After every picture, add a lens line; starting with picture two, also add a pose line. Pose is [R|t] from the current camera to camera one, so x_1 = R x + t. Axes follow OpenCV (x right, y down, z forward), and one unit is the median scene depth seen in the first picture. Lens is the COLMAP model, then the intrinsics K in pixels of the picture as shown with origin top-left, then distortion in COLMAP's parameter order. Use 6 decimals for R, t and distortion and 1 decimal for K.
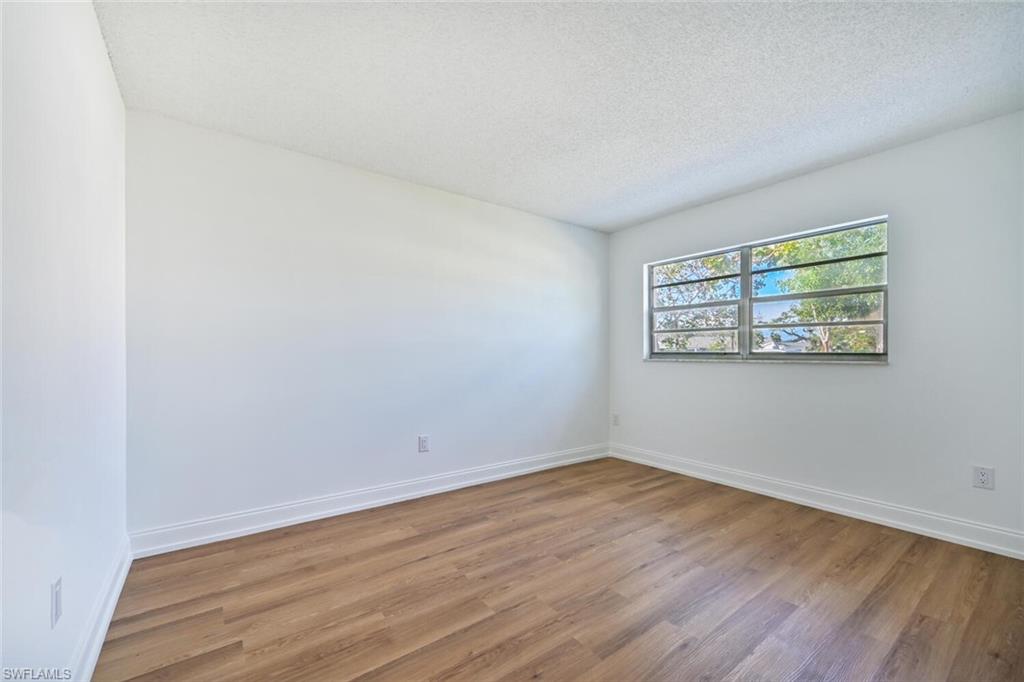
lens RADIAL K [[419.8, 0, 514.3], [0, 419.8, 347.7], [0, 0, 1]] dist [0.003193, 0.000158]
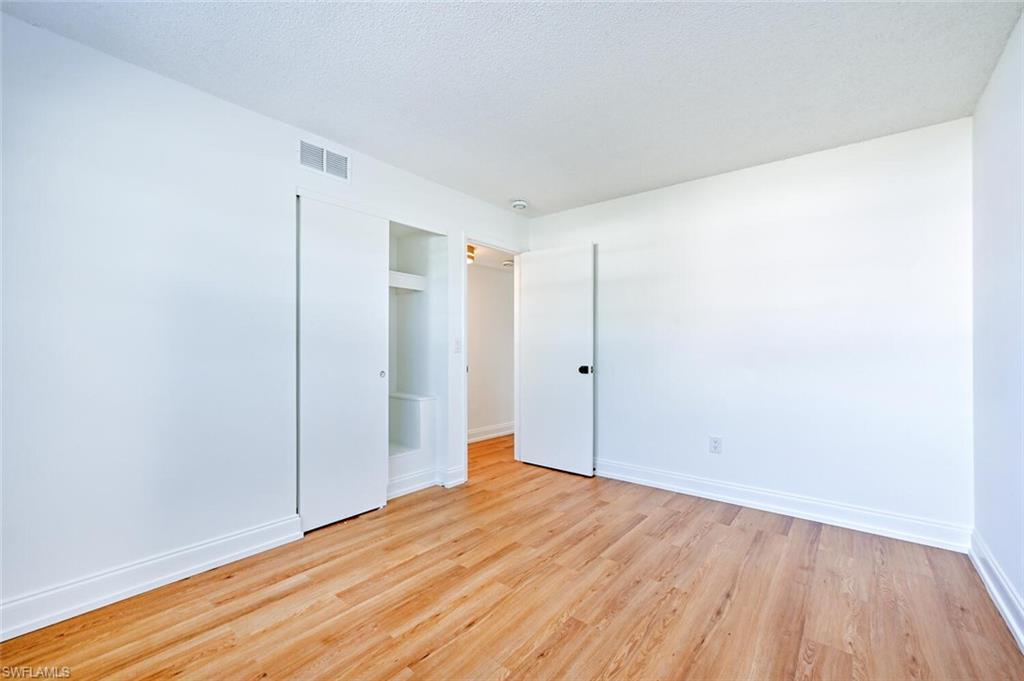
lens RADIAL K [[419.8, 0, 514.3], [0, 419.8, 347.2], [0, 0, 1]] dist [0.003193, 0.000158]
pose [[-0.970575, -0.003189, -0.240779, 0.489521], [0.000903, 0.999857, -0.016880, 0.022887], [0.240799, -0.016600, -0.970433, 2.088712]]
